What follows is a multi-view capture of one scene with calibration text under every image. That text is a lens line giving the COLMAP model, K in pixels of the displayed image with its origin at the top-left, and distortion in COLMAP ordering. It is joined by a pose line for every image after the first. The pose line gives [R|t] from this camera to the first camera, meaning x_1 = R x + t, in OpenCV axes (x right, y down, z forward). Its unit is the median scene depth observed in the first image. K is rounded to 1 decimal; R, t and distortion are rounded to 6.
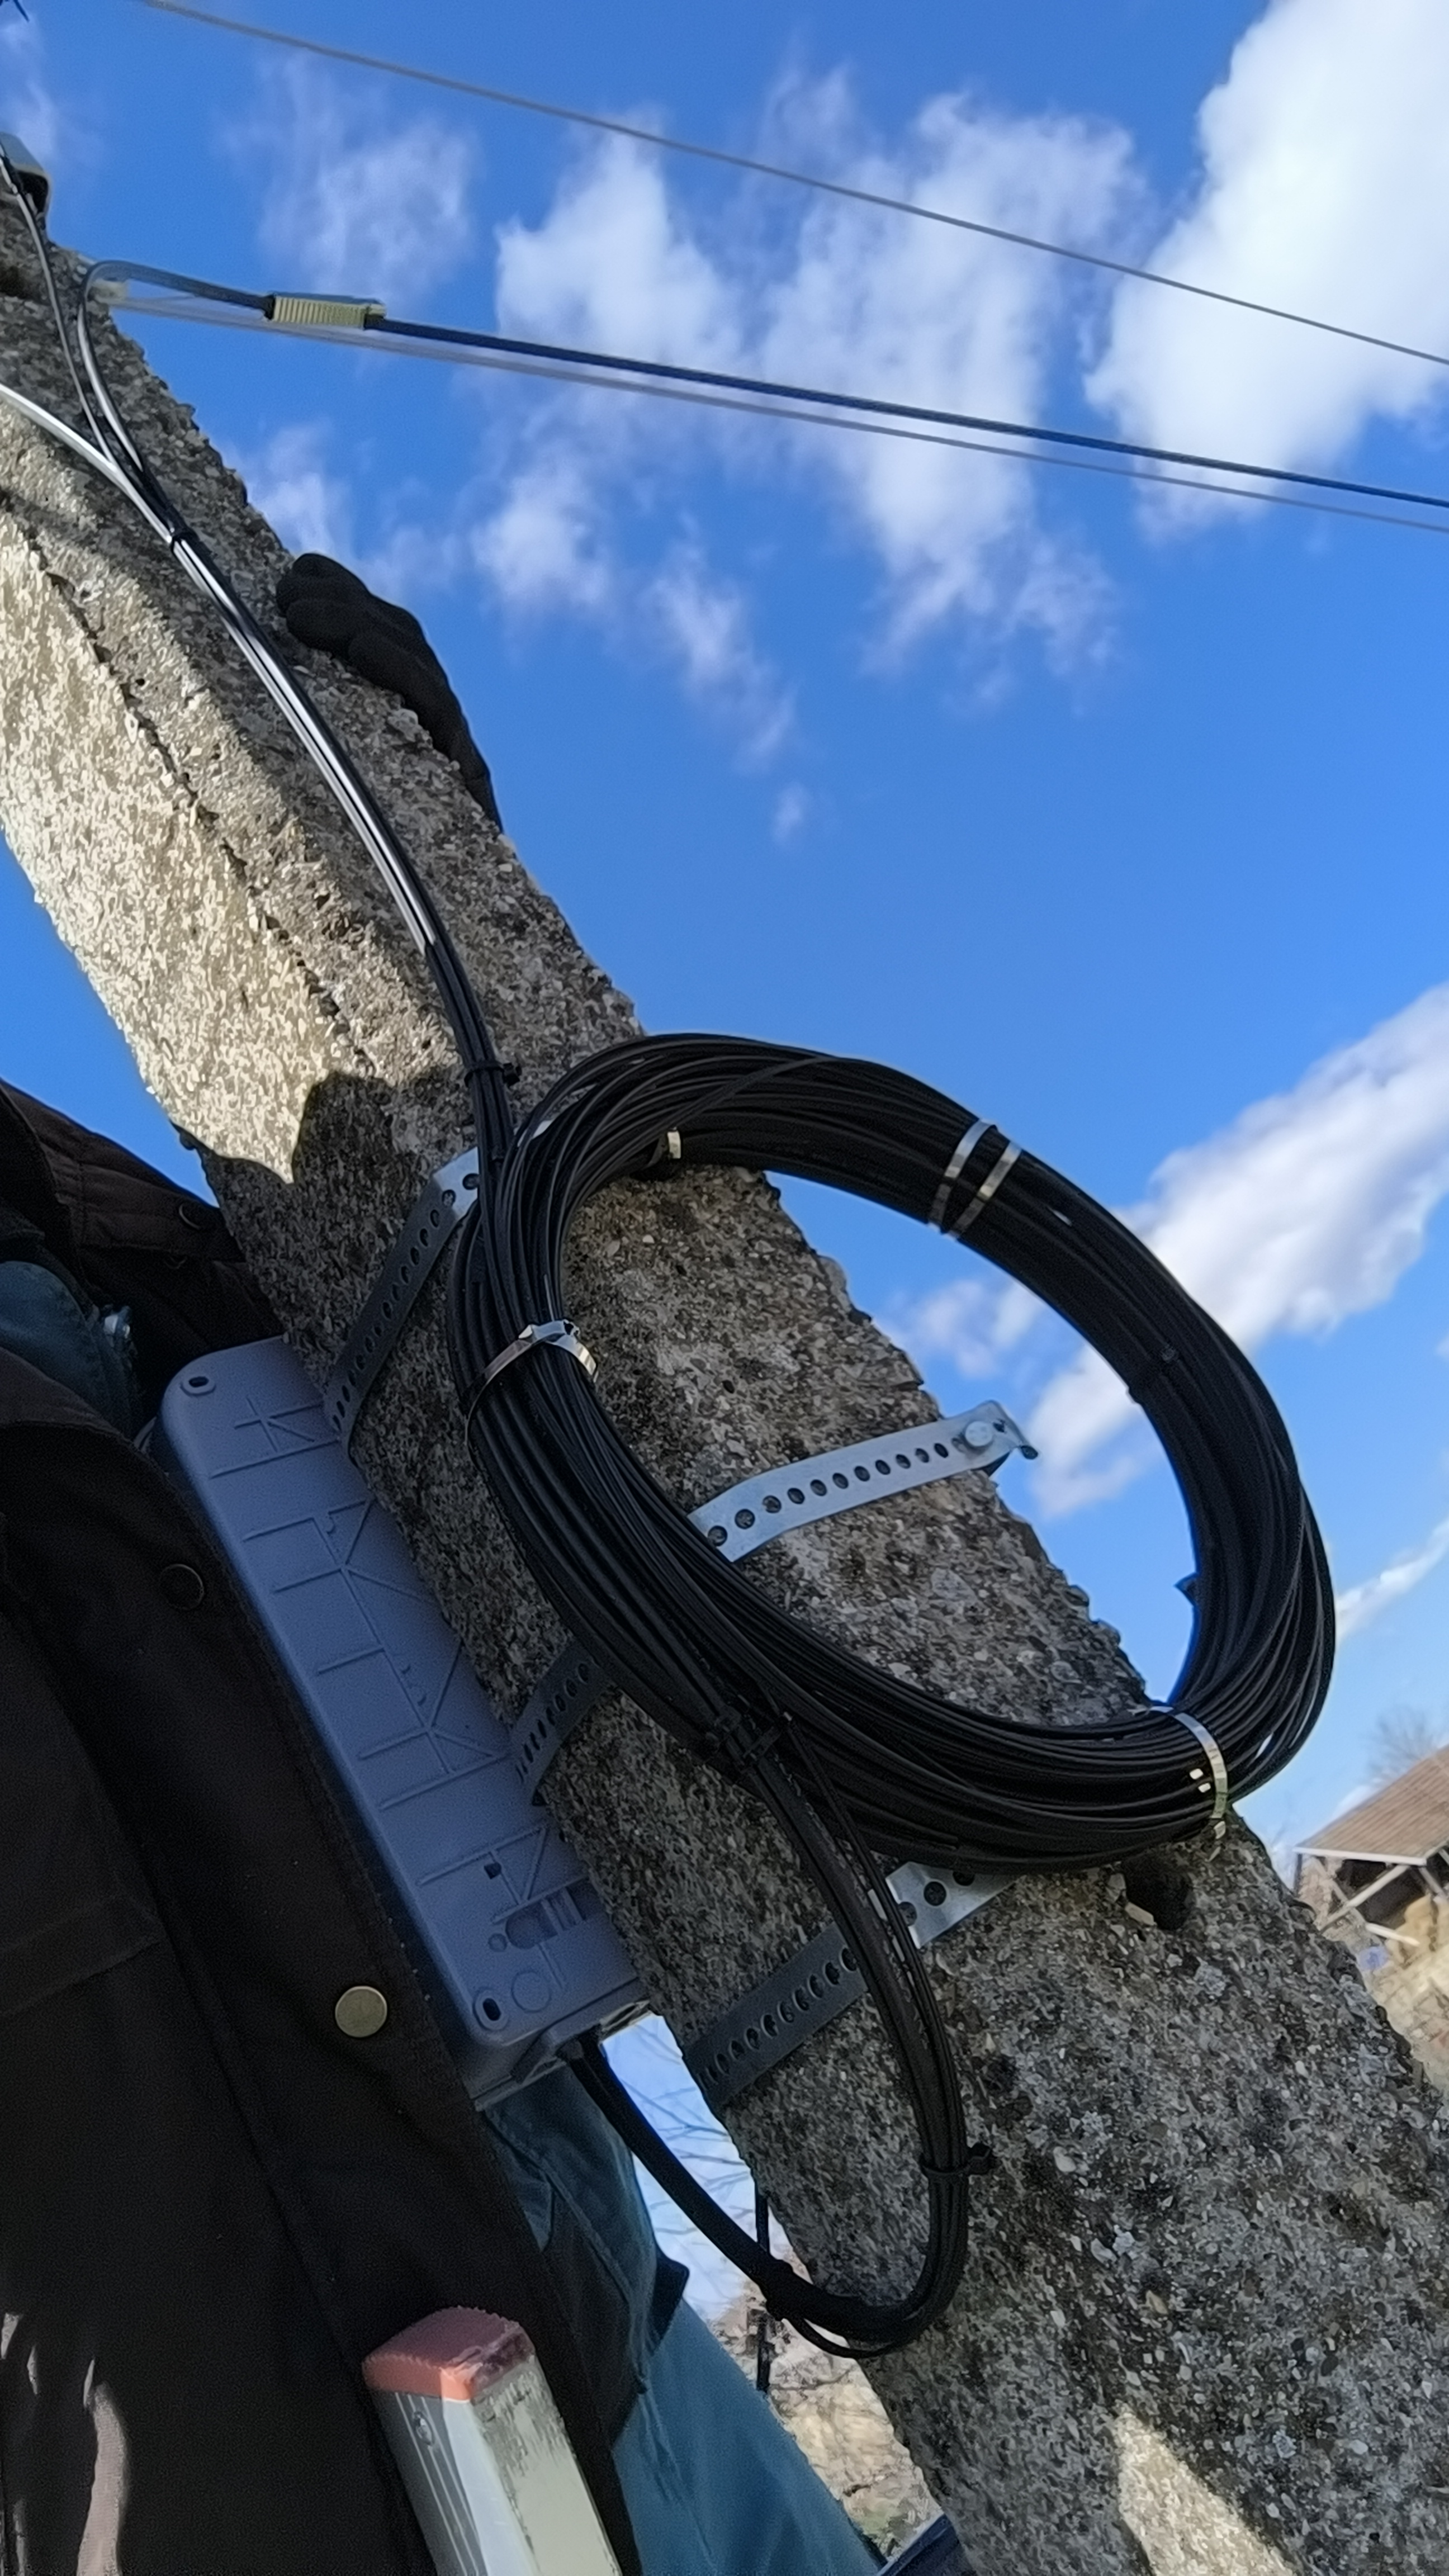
lens RADIAL K [[1783.2, 0, 723.5], [0, 1783.2, 1282.9], [0, 0, 1]] dist [0.001052, 0.001913]
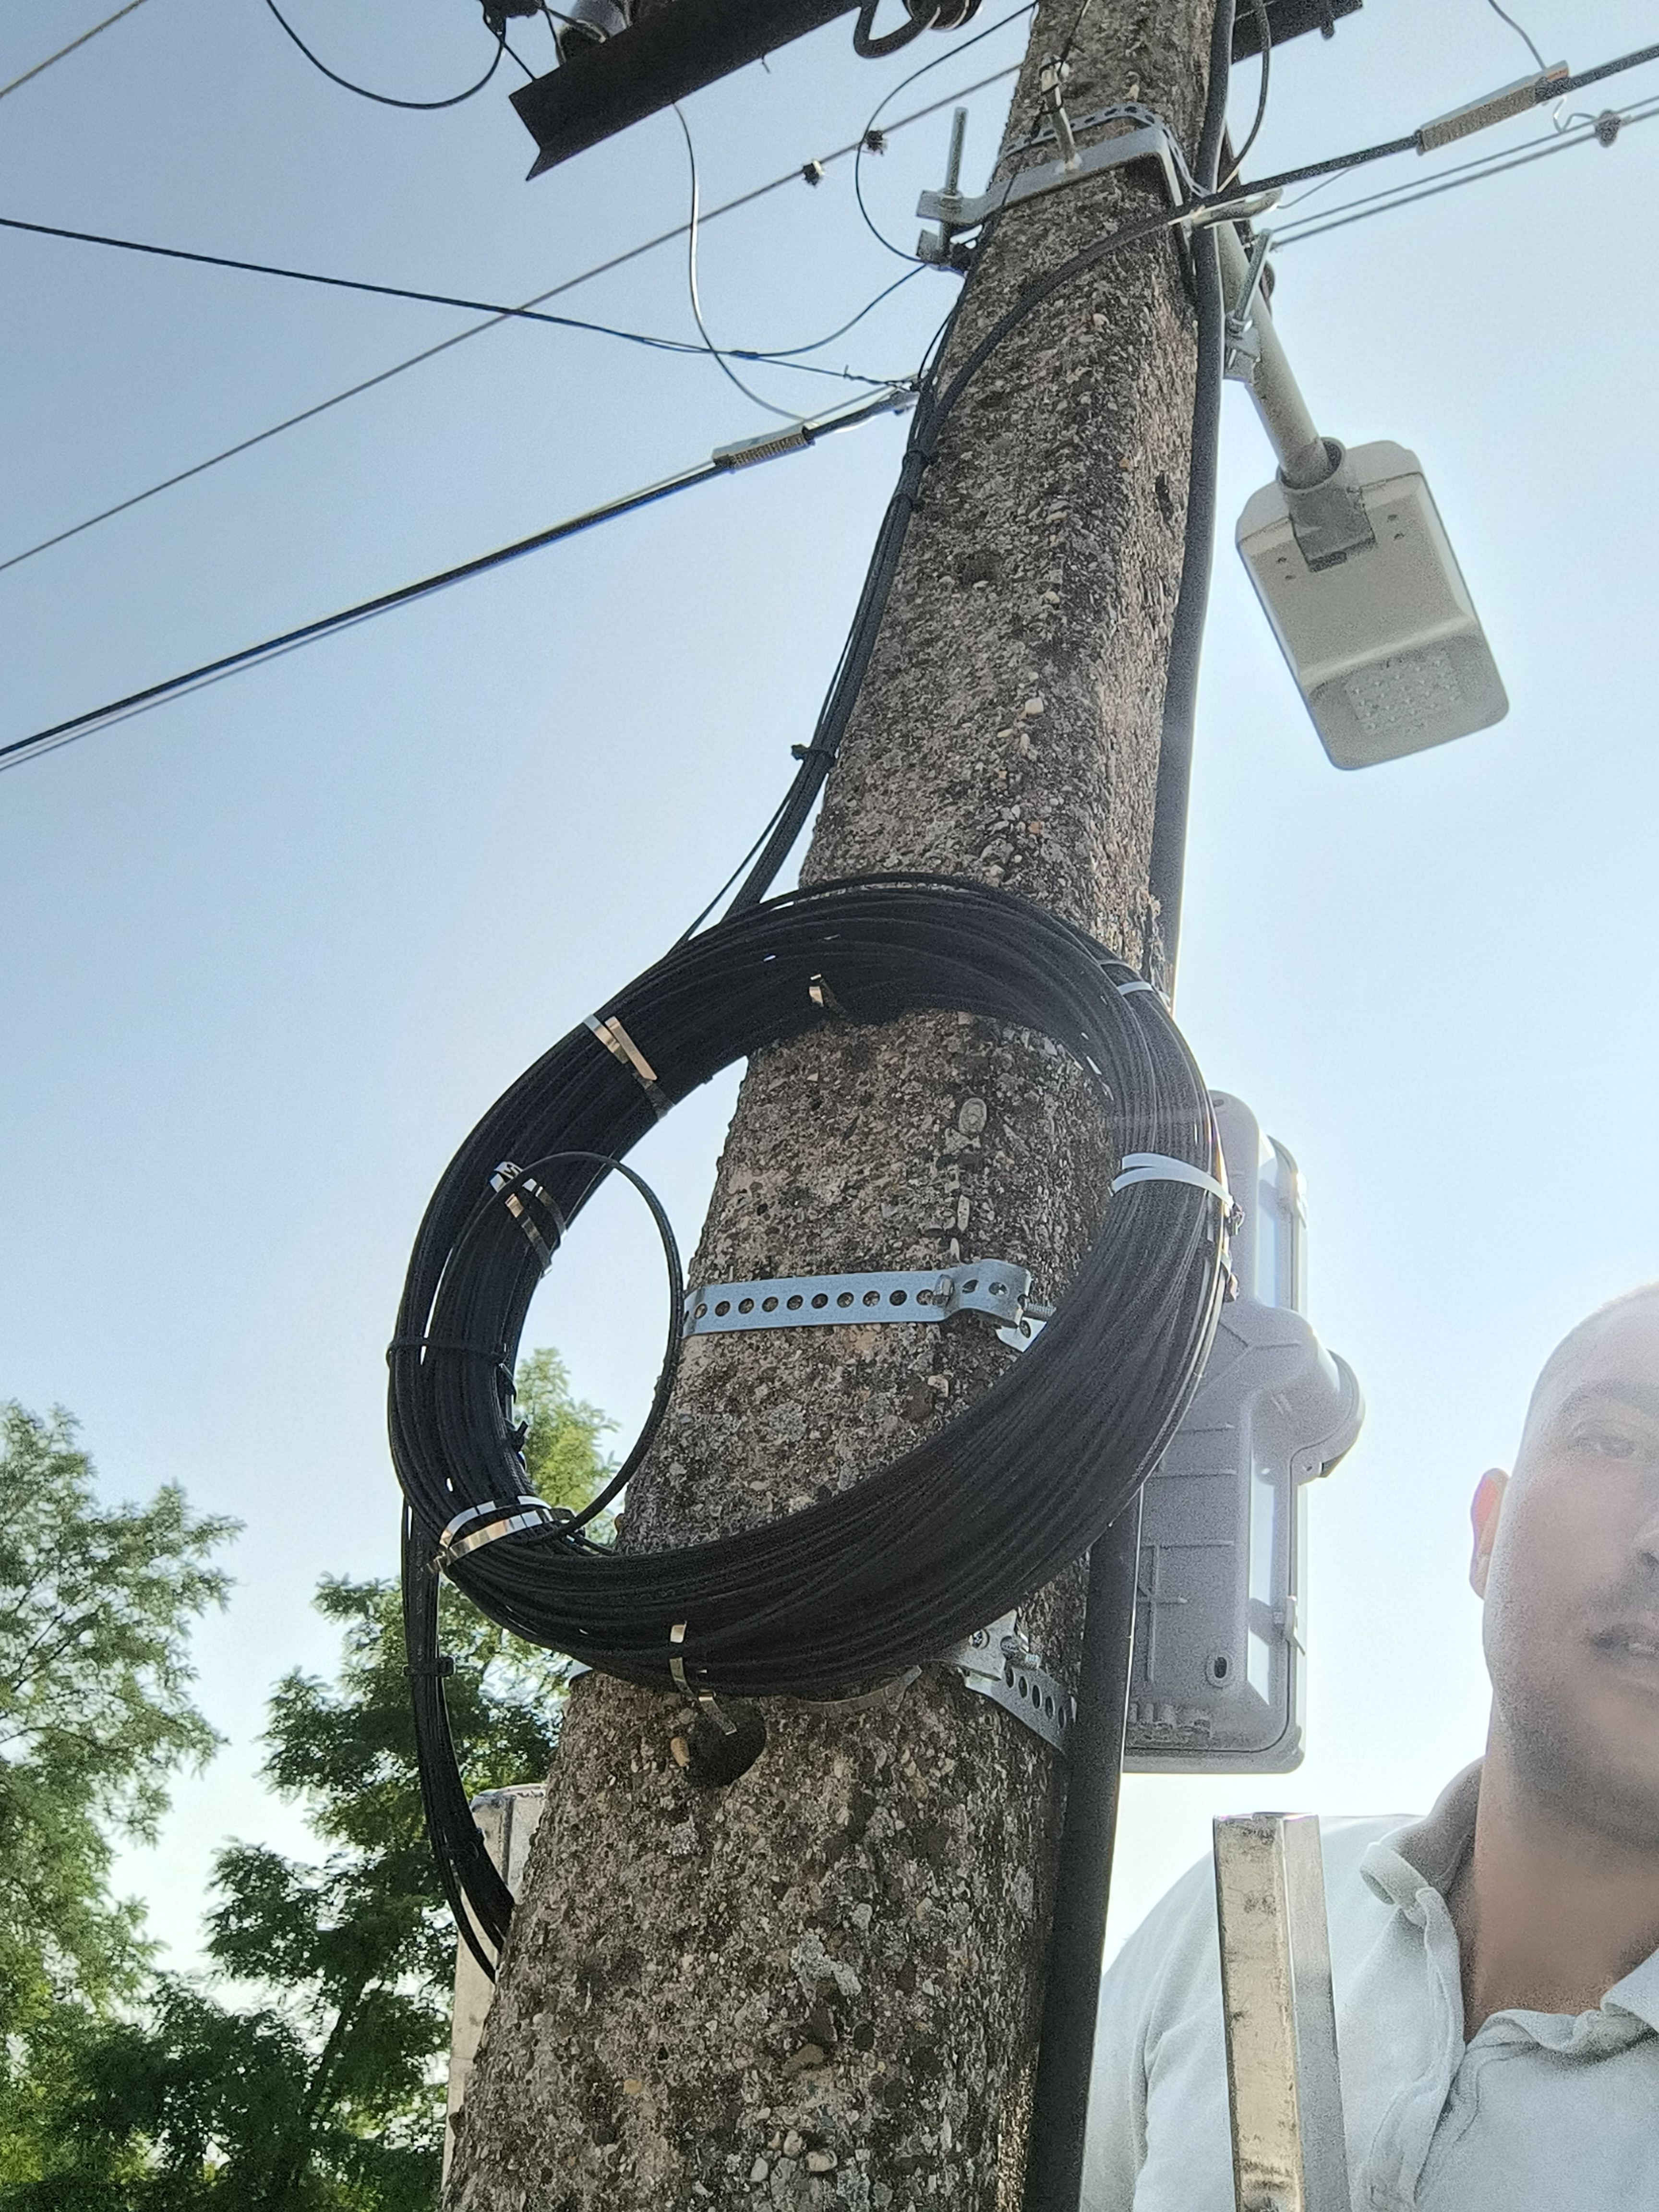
lens RADIAL K [[1554.0, 0, 828.9], [0, 1554.0, 1106.9], [0, 0, 1]] dist [0.000626, -0.002733]
pose [[0.440824, 0.066936, -0.895094, 1.082877], [-0.017669, 0.997669, 0.065905, -0.089284], [0.897419, -0.013237, 0.440980, 0.688260]]
